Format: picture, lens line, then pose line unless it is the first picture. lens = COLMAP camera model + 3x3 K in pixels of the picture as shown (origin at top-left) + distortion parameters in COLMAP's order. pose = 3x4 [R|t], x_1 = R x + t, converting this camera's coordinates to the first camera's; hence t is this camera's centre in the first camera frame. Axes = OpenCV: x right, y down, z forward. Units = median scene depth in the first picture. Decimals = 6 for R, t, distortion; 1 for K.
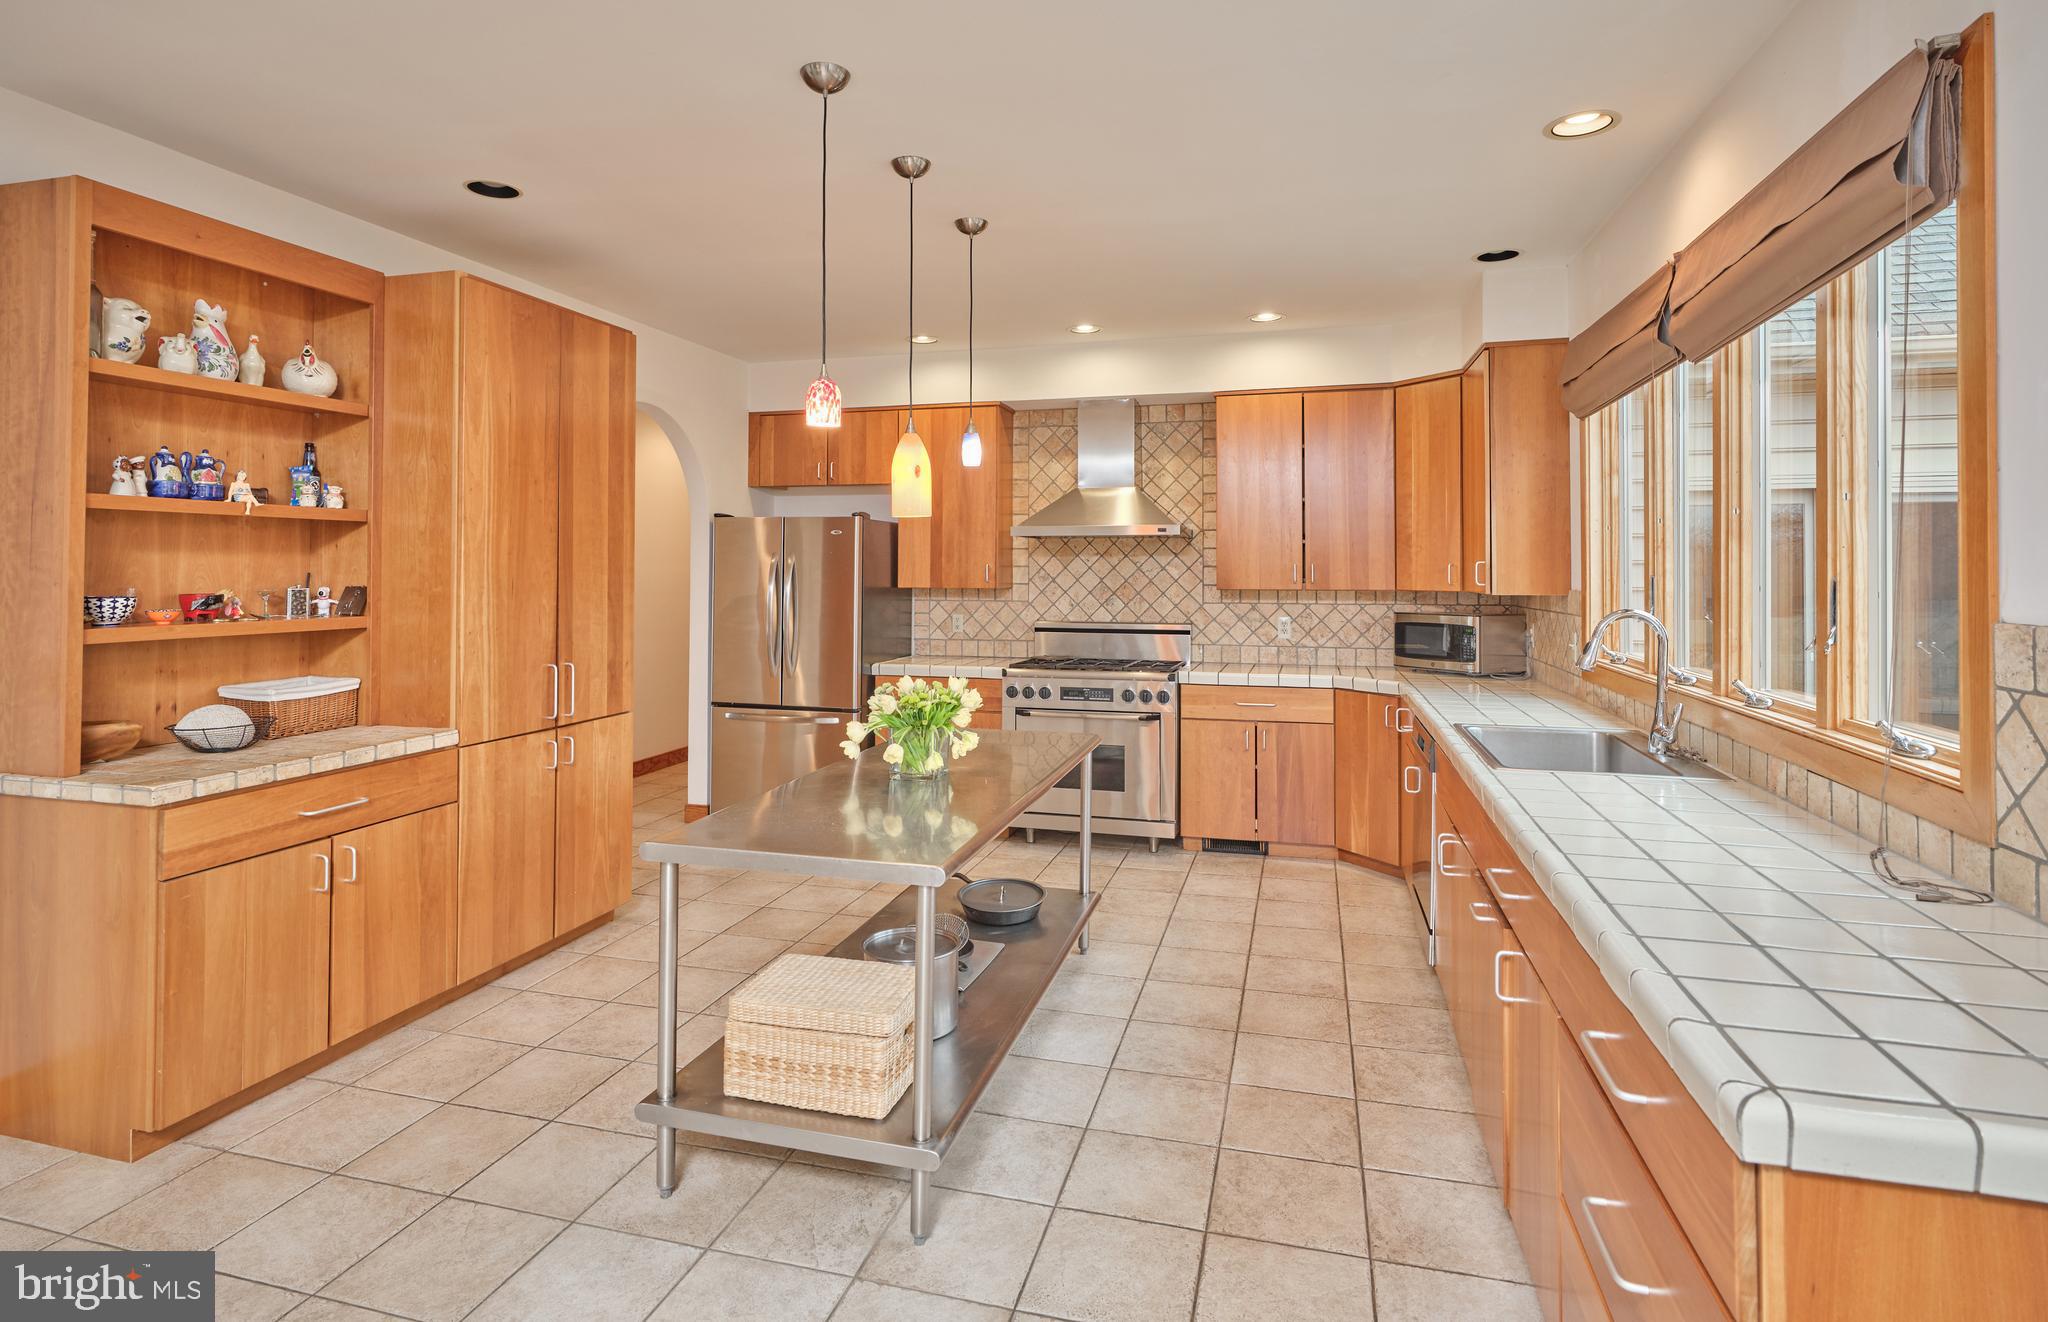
lens RADIAL K [[1024.4, 0, 1030.2], [0, 1024.4, 558.1], [0, 0, 1]] dist [-0.001023, 0.000062]
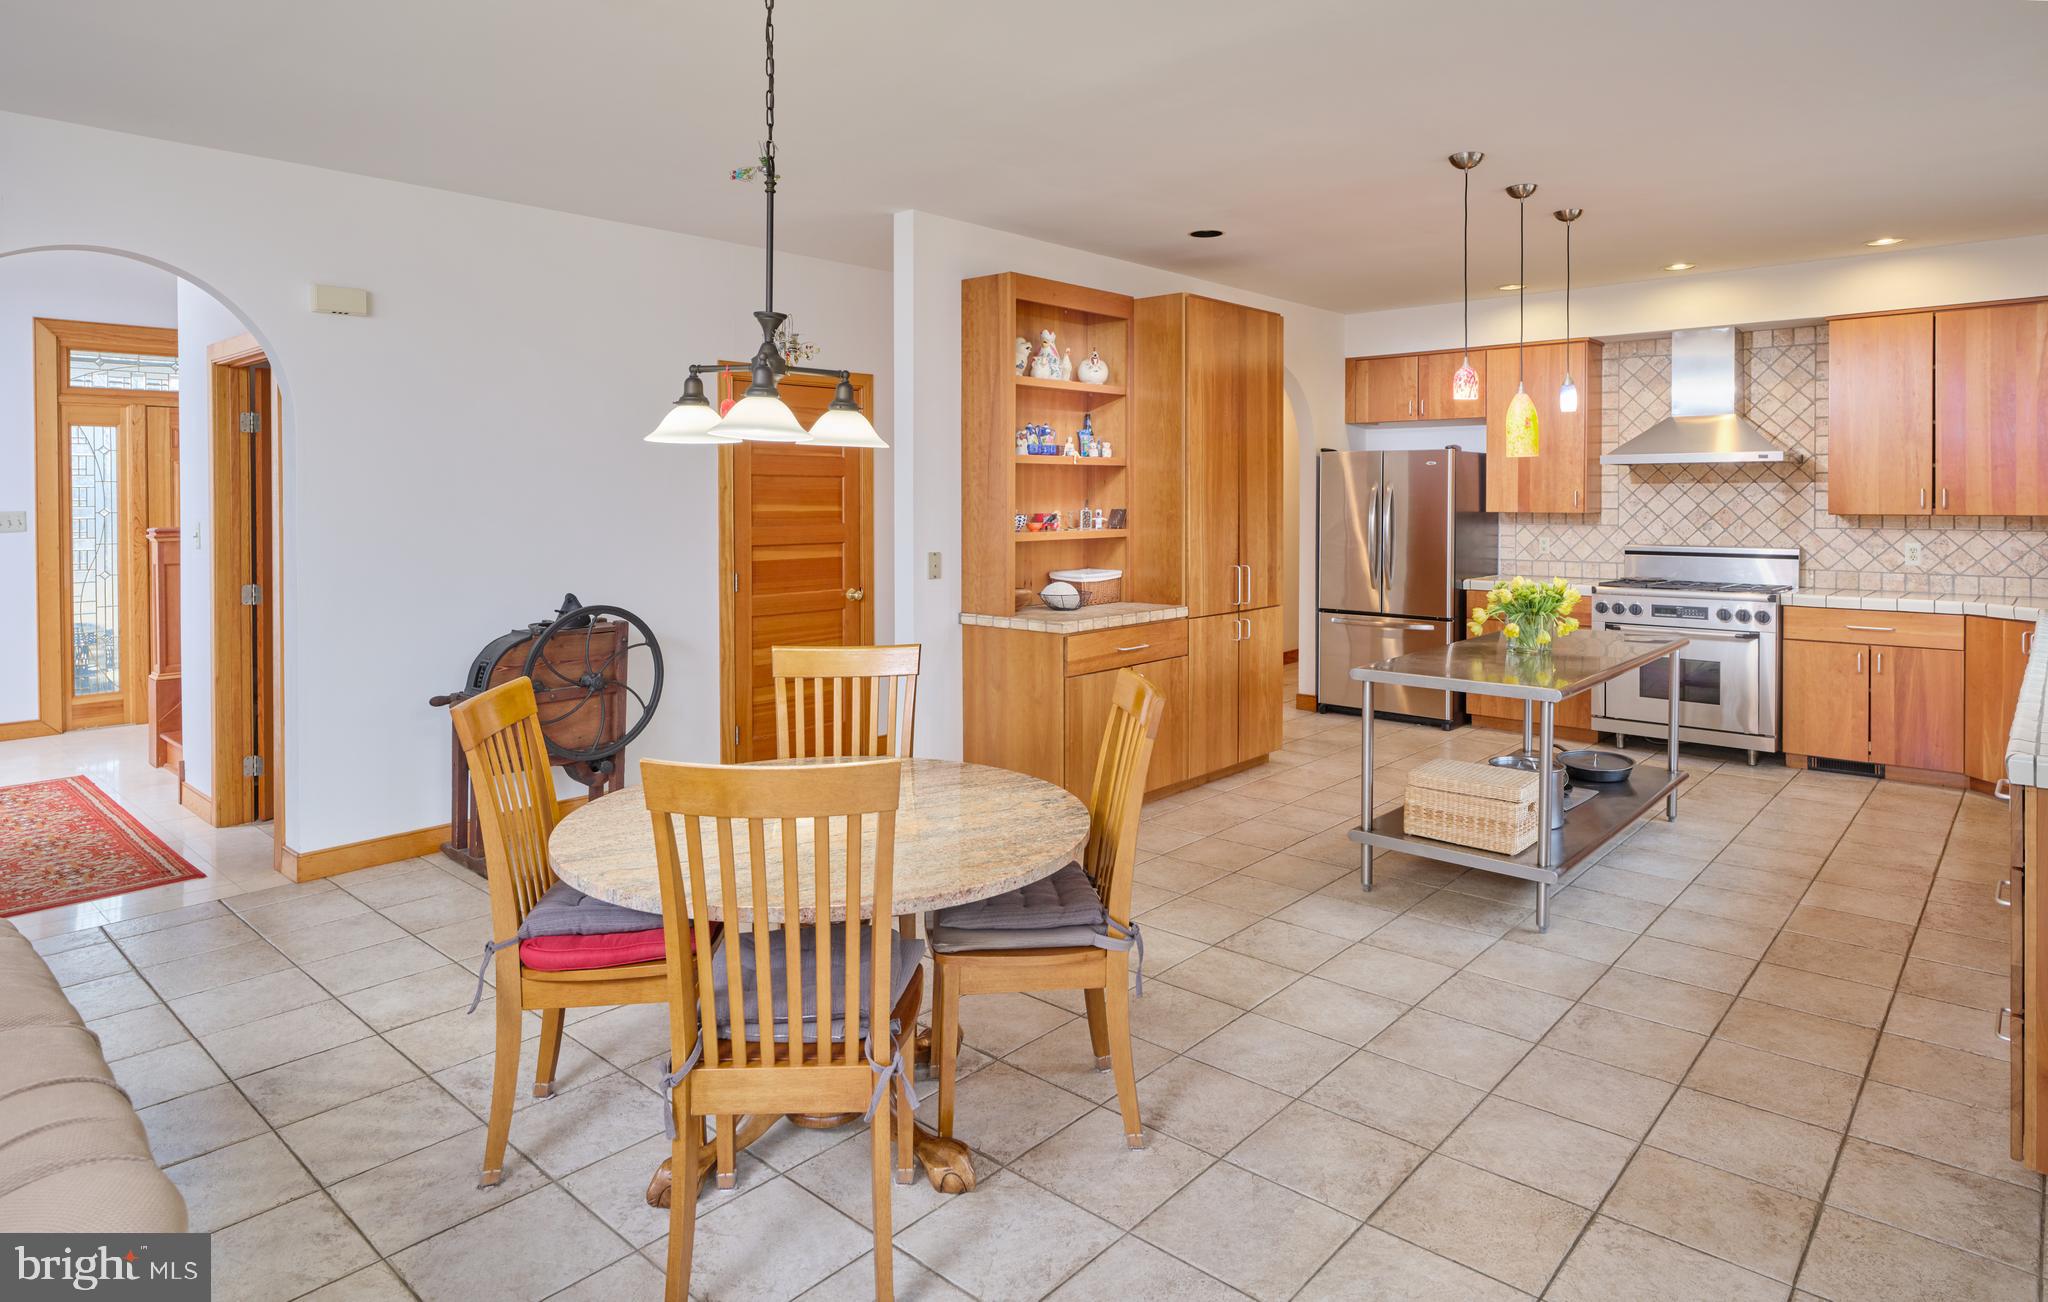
lens RADIAL K [[1162.8, 0, 1051.0], [0, 1162.8, 511.2], [0, 0, 1]] dist [0.004234, -0.002414]
pose [[0.899120, 0.001498, -0.437700, -0.003736], [0.009604, 0.999686, 0.023150, -0.007903], [0.437597, -0.025019, 0.898823, -0.469727]]
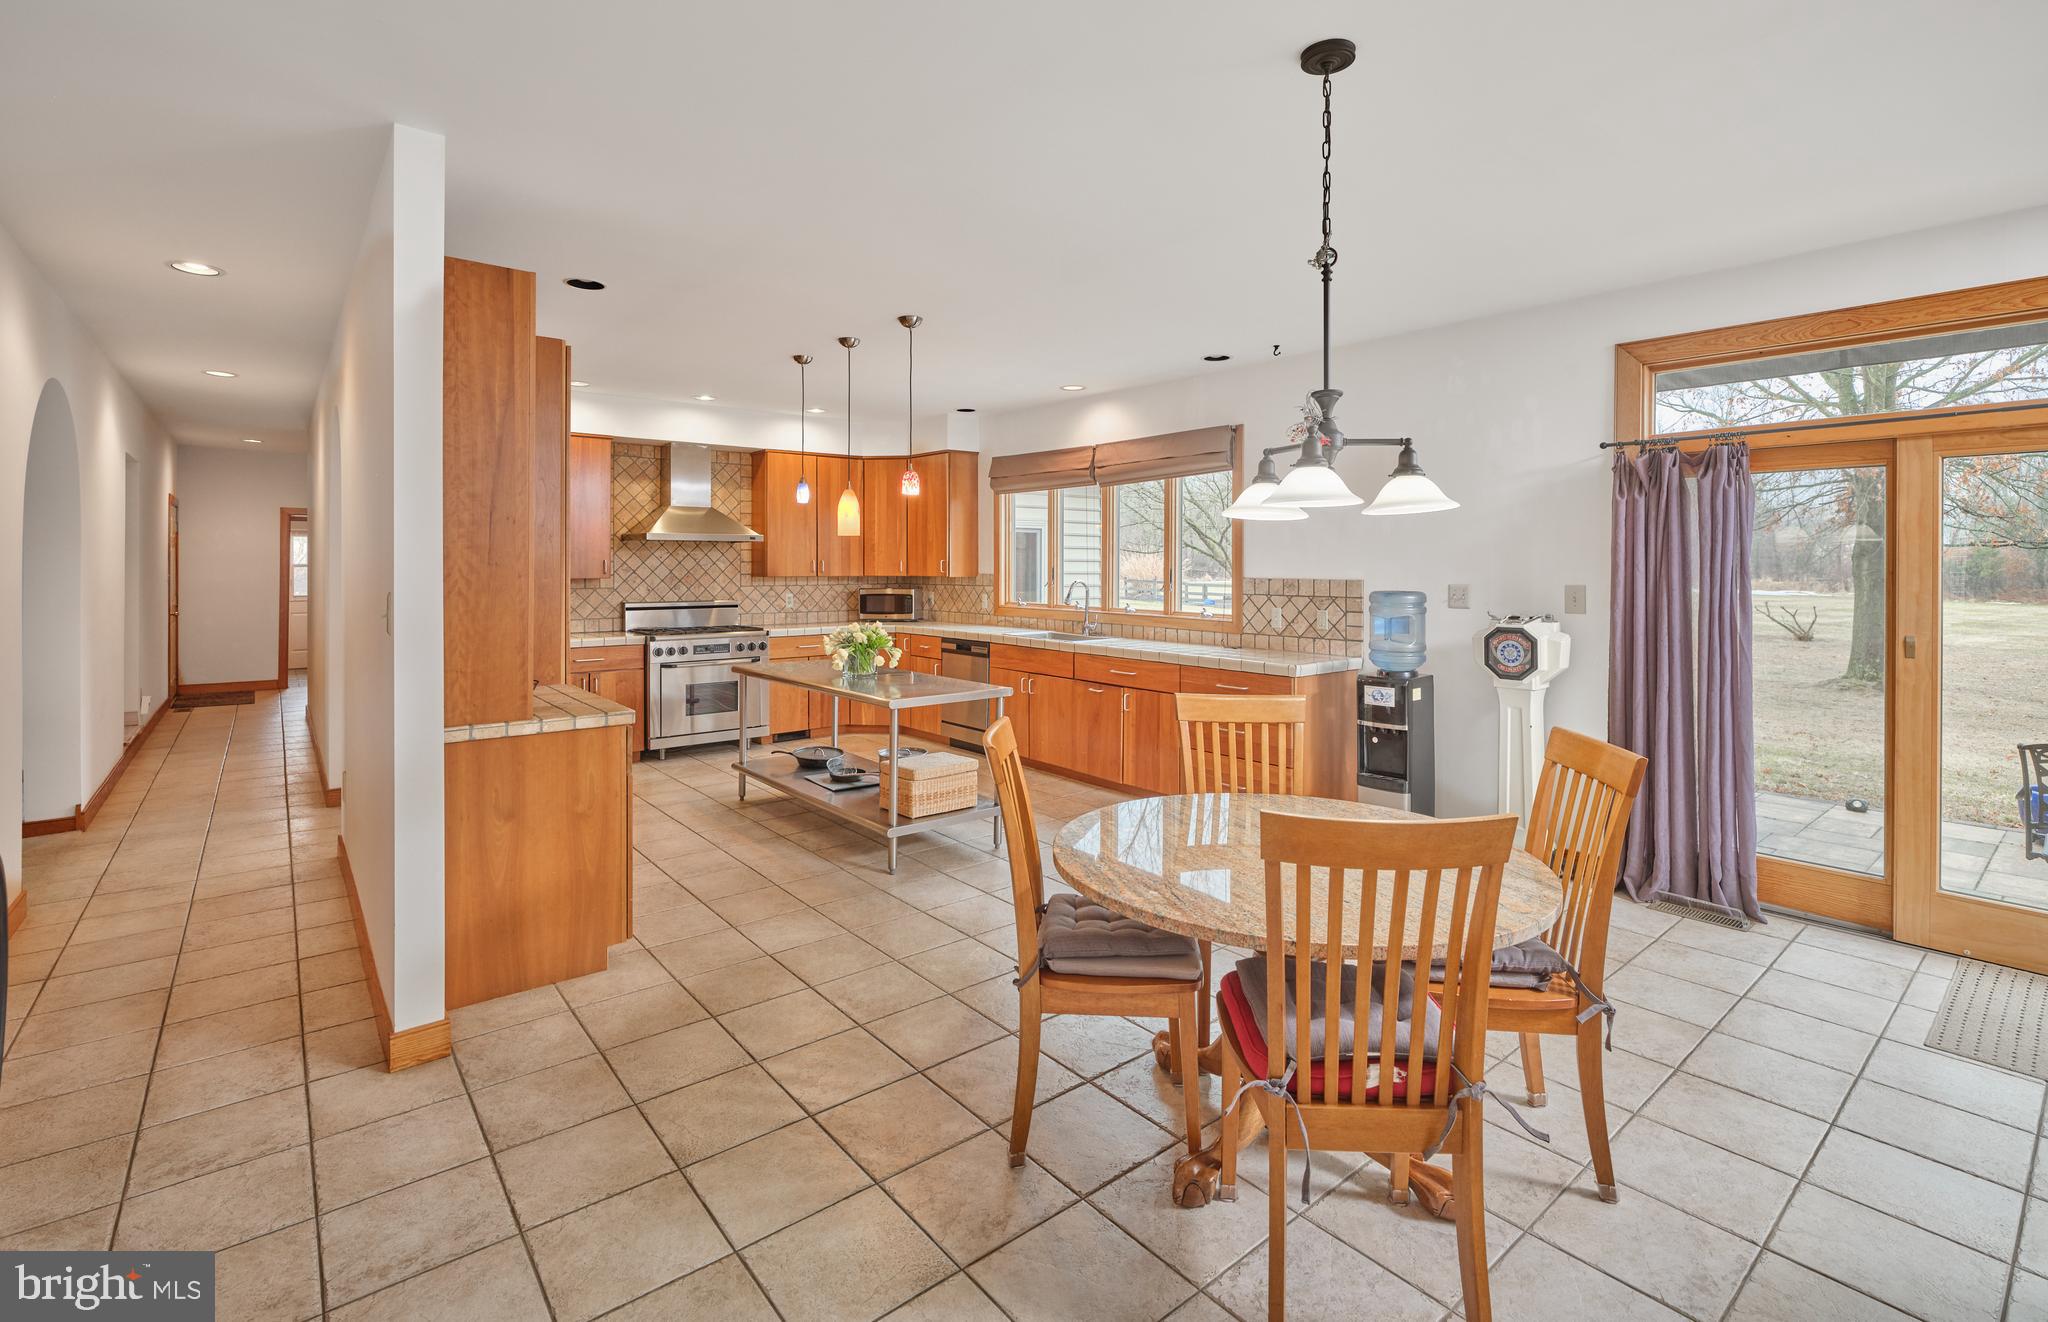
lens RADIAL K [[915.3, 0, 992.5], [0, 915.3, 571.2], [0, 0, 1]] dist [-0.000814, -0.000079]
pose [[0.594214, -0.006821, 0.804278, -0.963197], [-0.009714, 0.999830, 0.015656, -0.003834], [-0.804248, -0.017115, 0.594047, -0.128133]]
